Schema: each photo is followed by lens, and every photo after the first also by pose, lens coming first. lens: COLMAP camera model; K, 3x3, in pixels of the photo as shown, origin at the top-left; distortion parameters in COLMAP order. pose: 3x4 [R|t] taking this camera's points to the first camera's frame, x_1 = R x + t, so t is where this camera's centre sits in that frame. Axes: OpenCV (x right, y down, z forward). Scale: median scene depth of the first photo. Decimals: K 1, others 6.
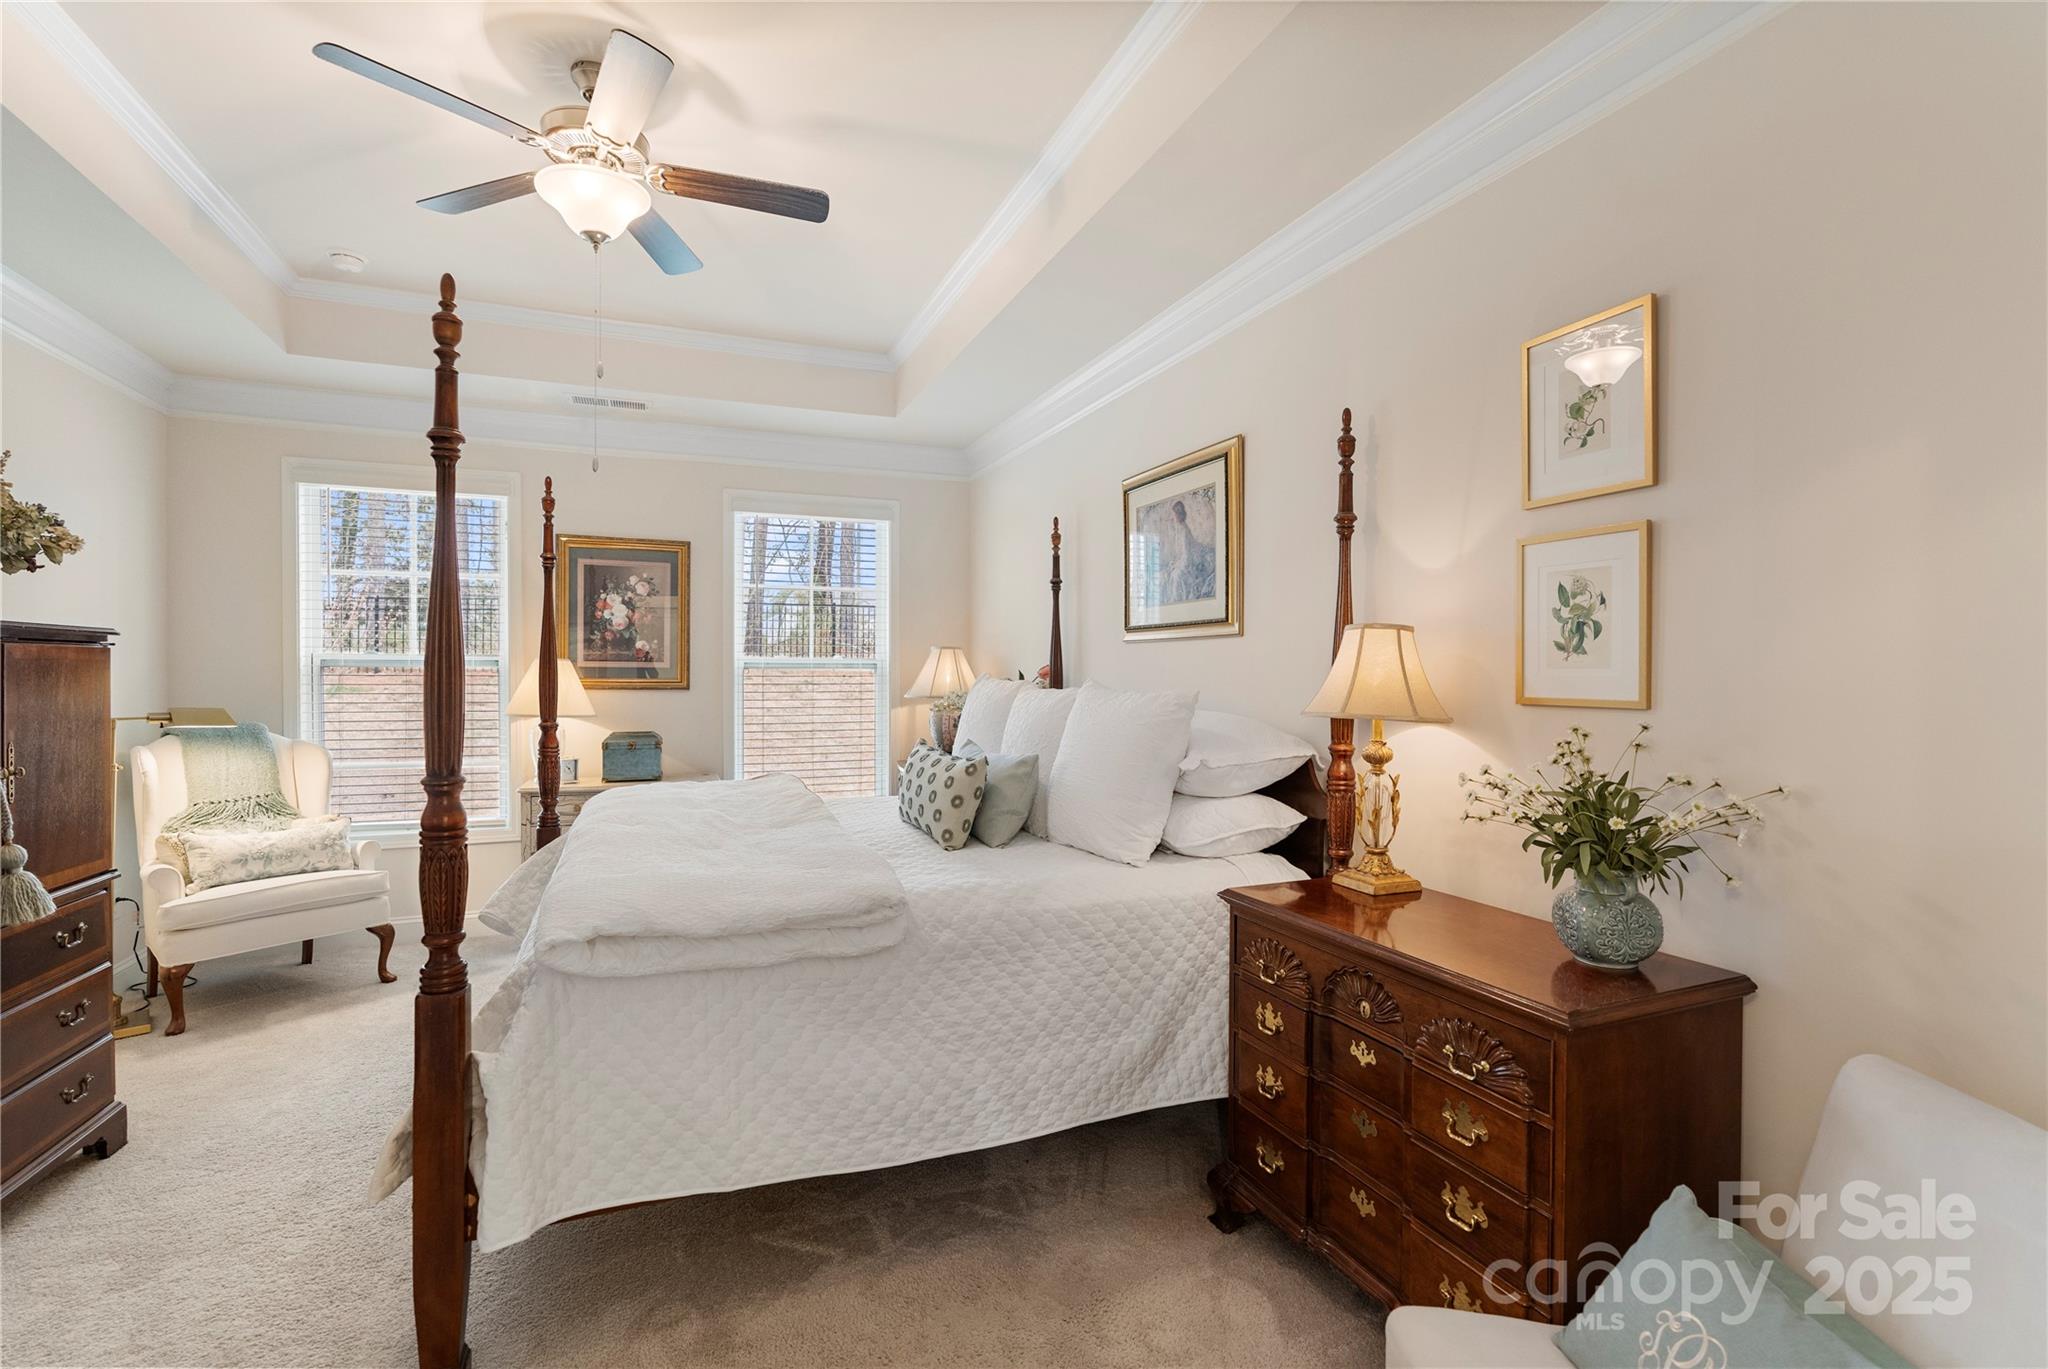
lens RADIAL K [[928.1, 0, 1021.9], [0, 928.1, 668.6], [0, 0, 1]] dist [-0.002876, 0.000028]
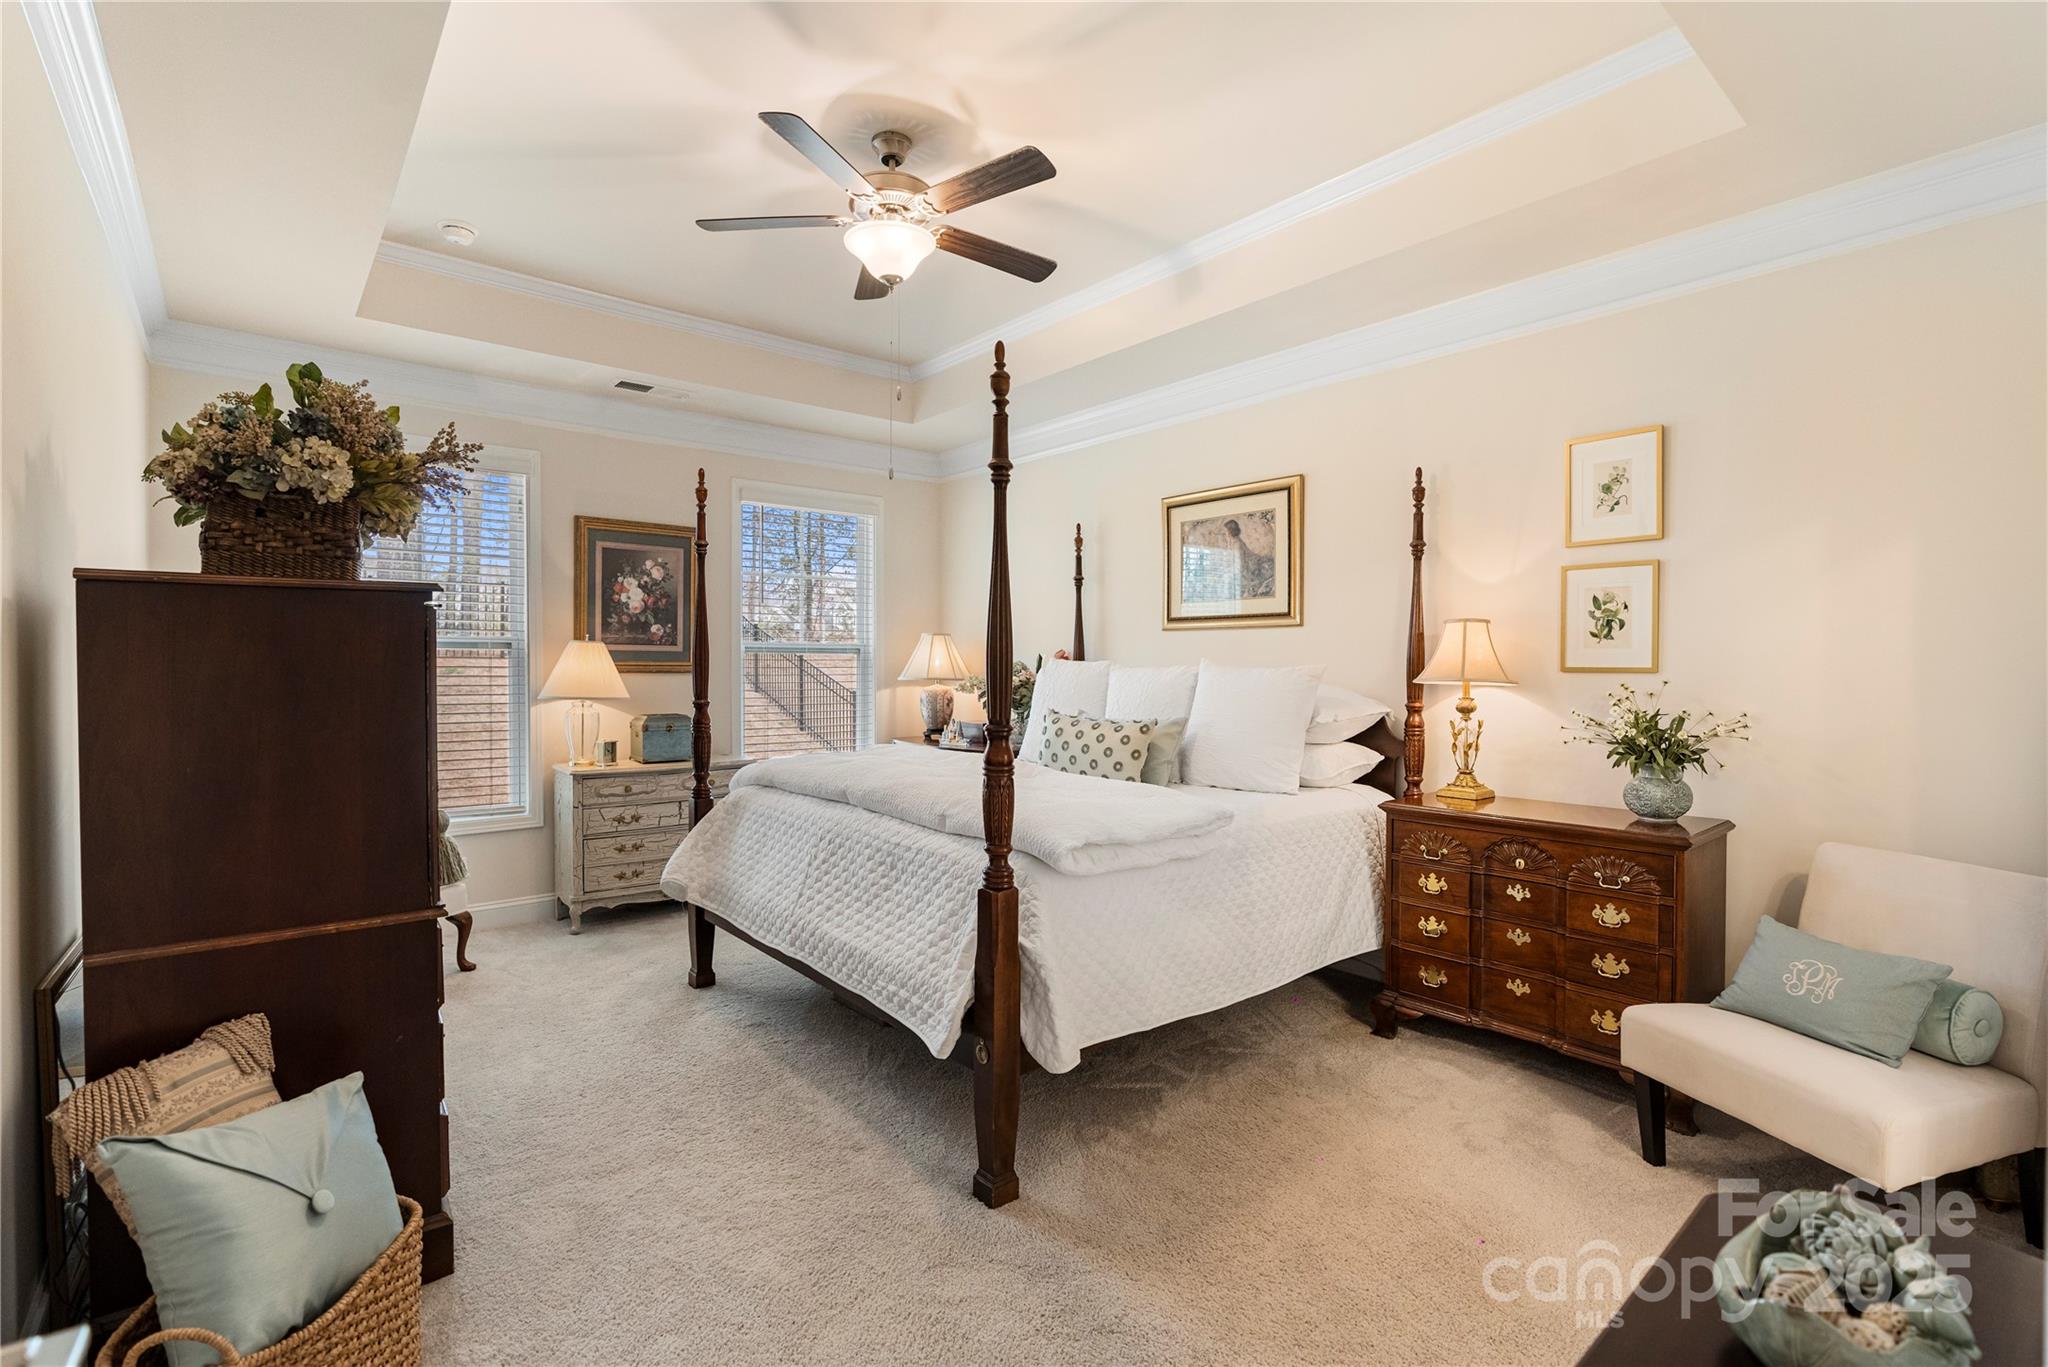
lens RADIAL K [[932.7, 0, 1026.6], [0, 932.7, 661.9], [0, 0, 1]] dist [-0.002777, -0.000009]
pose [[0.951094, -0.000169, 0.308901, -0.666793], [-0.000665, 0.999996, 0.002597, 0.015434], [-0.308900, -0.002675, 0.951091, -0.178517]]
